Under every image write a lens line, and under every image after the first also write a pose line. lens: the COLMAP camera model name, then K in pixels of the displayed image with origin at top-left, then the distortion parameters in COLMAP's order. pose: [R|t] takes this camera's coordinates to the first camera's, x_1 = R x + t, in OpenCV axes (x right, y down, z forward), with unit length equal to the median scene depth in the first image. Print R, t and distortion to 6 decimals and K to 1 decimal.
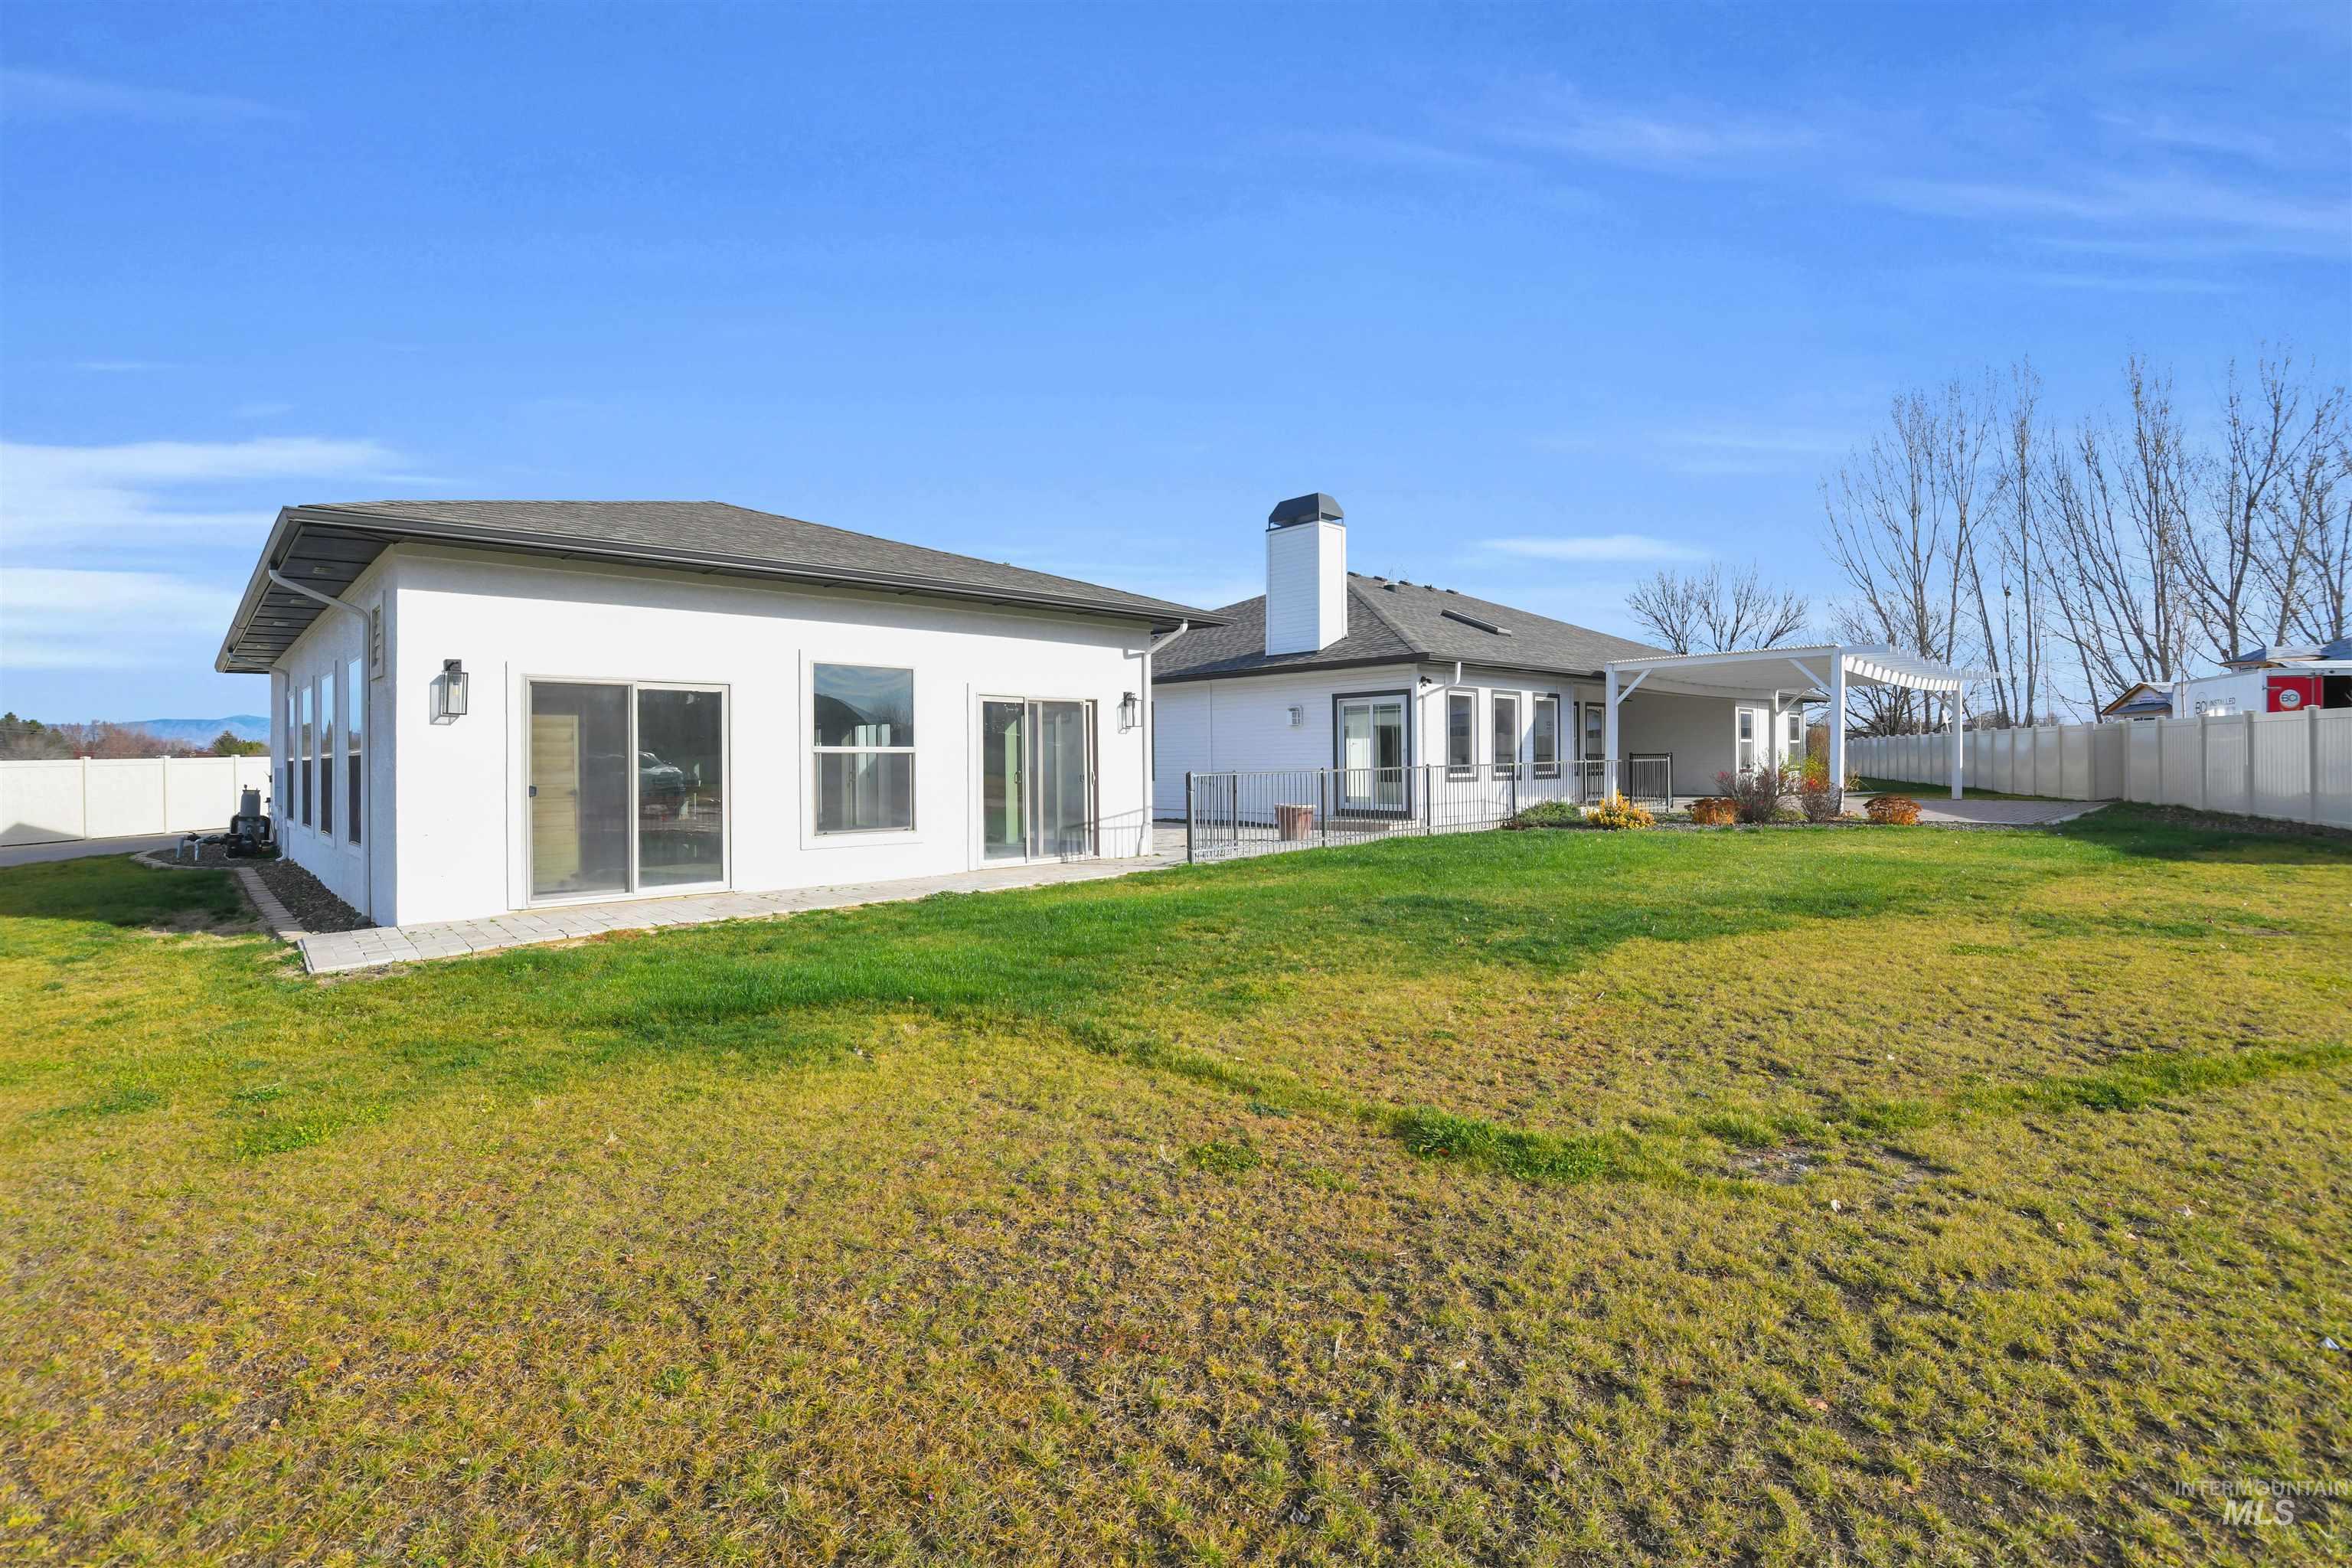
lens RADIAL K [[1130.5, 0, 1186.9], [0, 1130.5, 737.7], [0, 0, 1]] dist [-0.024400, -0.009012]
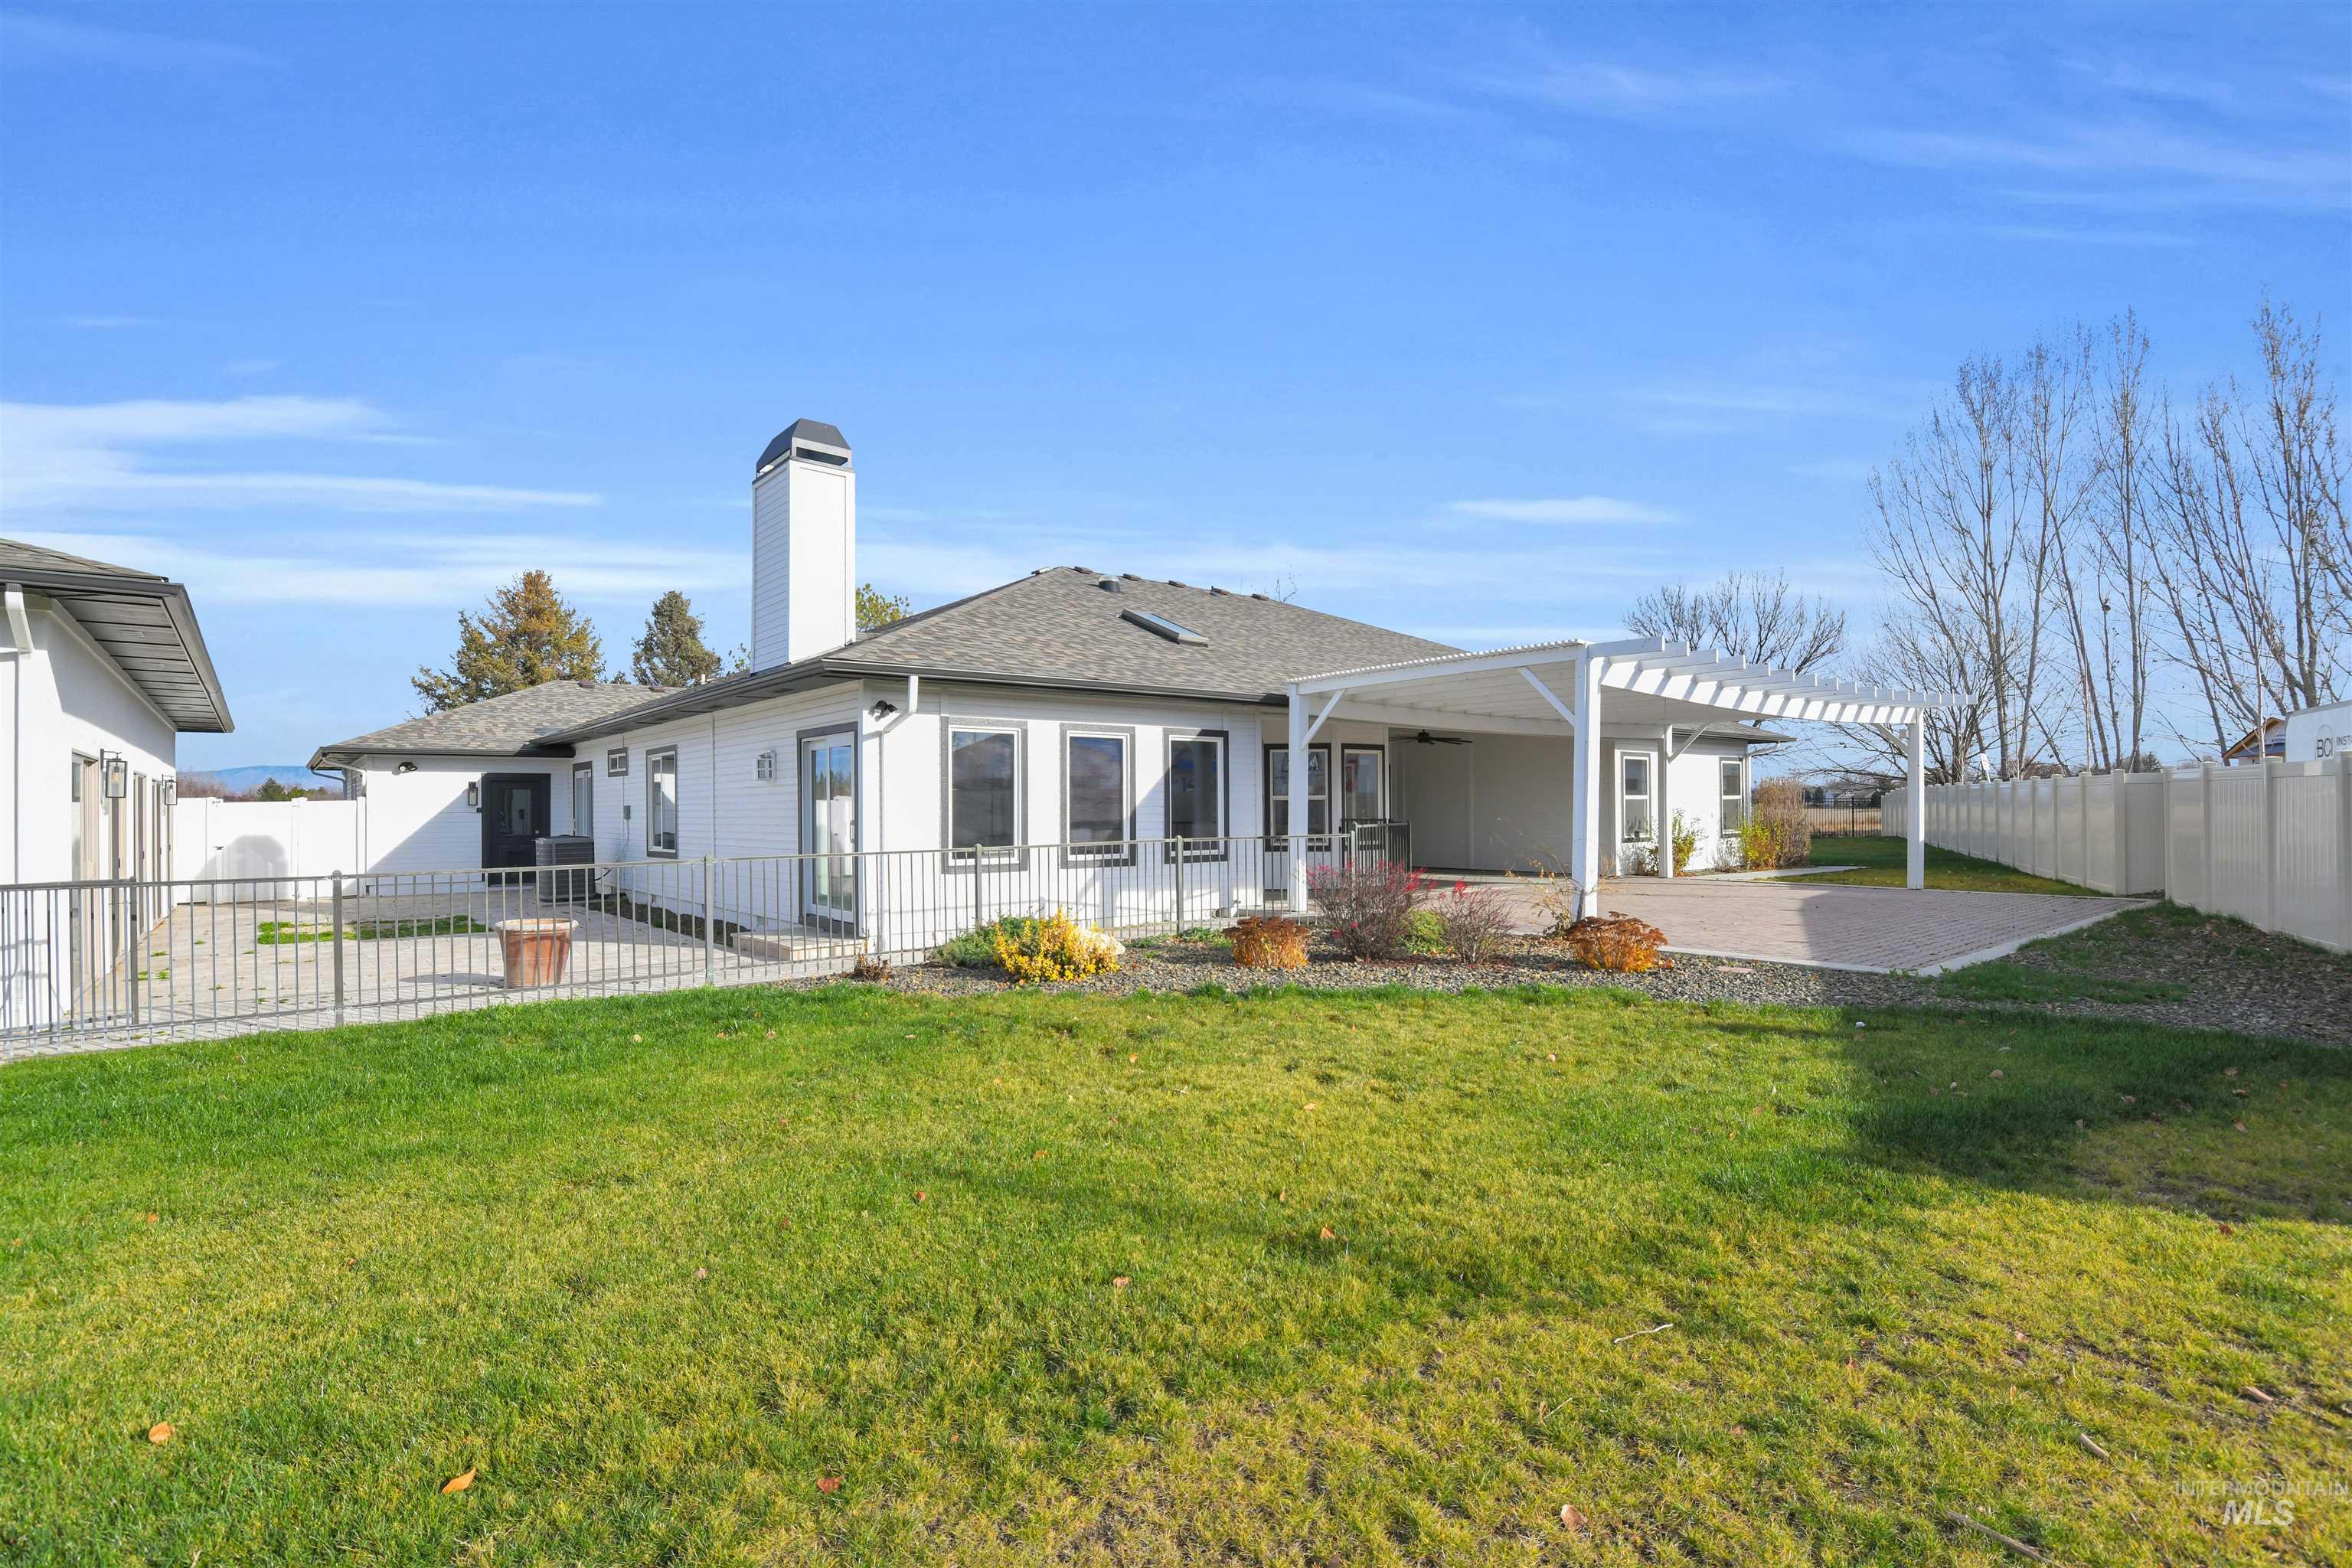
lens RADIAL K [[1130.5, 0, 1178.0], [0, 1130.5, 791.2], [0, 0, 1]] dist [-0.024400, -0.009012]
pose [[0.995835, 0.000191, -0.091174, 0.141893], [0.000668, 0.999956, 0.009394, -0.003922], [0.091171, -0.009416, 0.995791, 0.139569]]
